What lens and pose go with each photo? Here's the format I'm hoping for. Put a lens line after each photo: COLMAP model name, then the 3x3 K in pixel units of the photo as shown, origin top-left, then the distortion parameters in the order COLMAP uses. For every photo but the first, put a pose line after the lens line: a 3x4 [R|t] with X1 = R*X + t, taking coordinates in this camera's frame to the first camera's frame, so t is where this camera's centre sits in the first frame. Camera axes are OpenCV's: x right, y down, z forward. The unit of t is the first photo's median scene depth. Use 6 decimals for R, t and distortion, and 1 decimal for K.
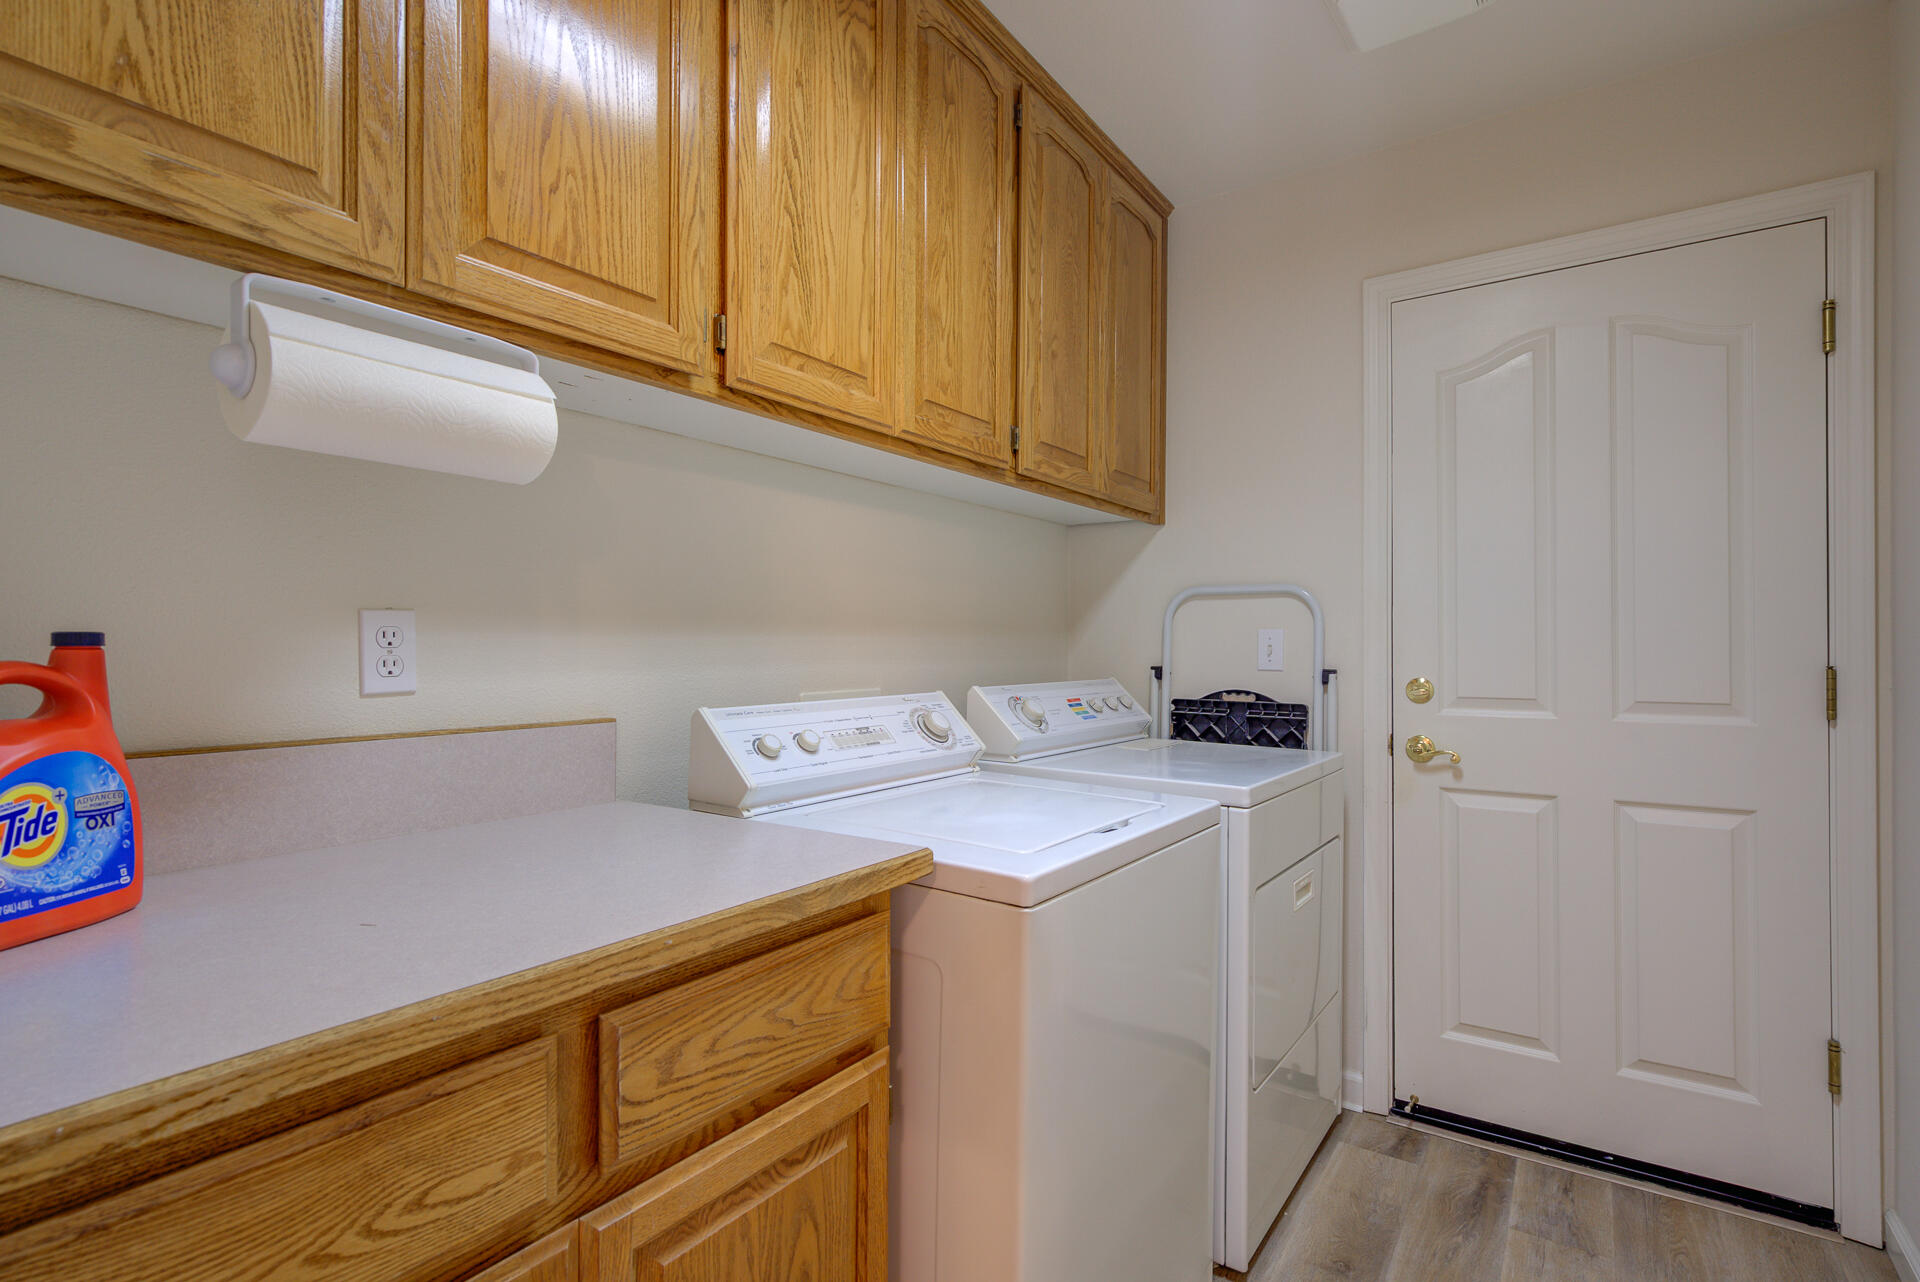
lens RADIAL K [[920.6, 0, 977.9], [0, 920.6, 631.9], [0, 0, 1]] dist [0.002387, -0.002340]
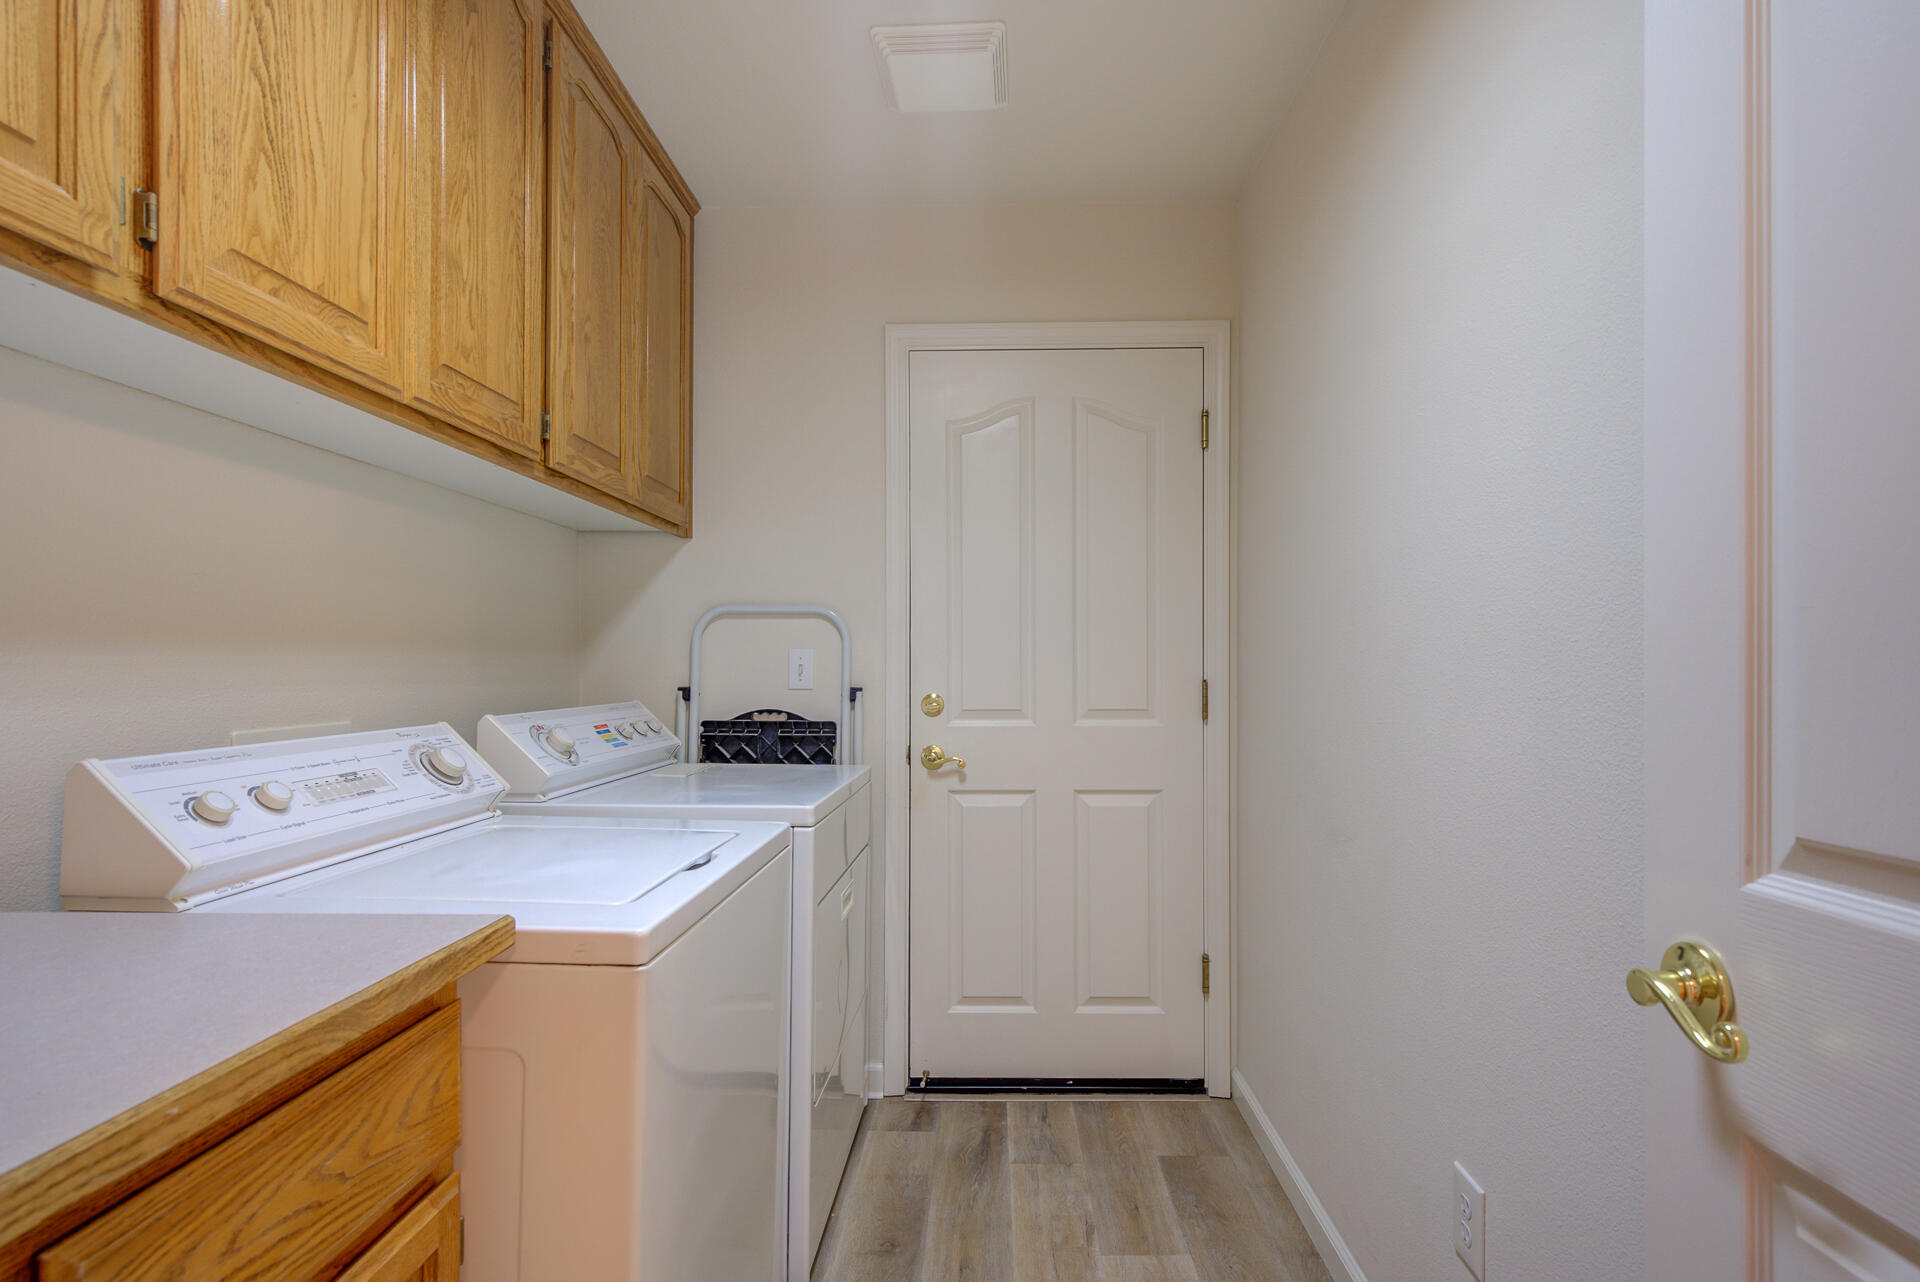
lens RADIAL K [[920.6, 0, 969.9], [0, 920.6, 655.7], [0, 0, 1]] dist [0.002387, -0.002340]
pose [[0.832226, 0.003364, 0.554427, -0.117040], [-0.007297, 0.999961, 0.004886, -0.002264], [-0.554389, -0.008112, 0.832218, 0.062029]]
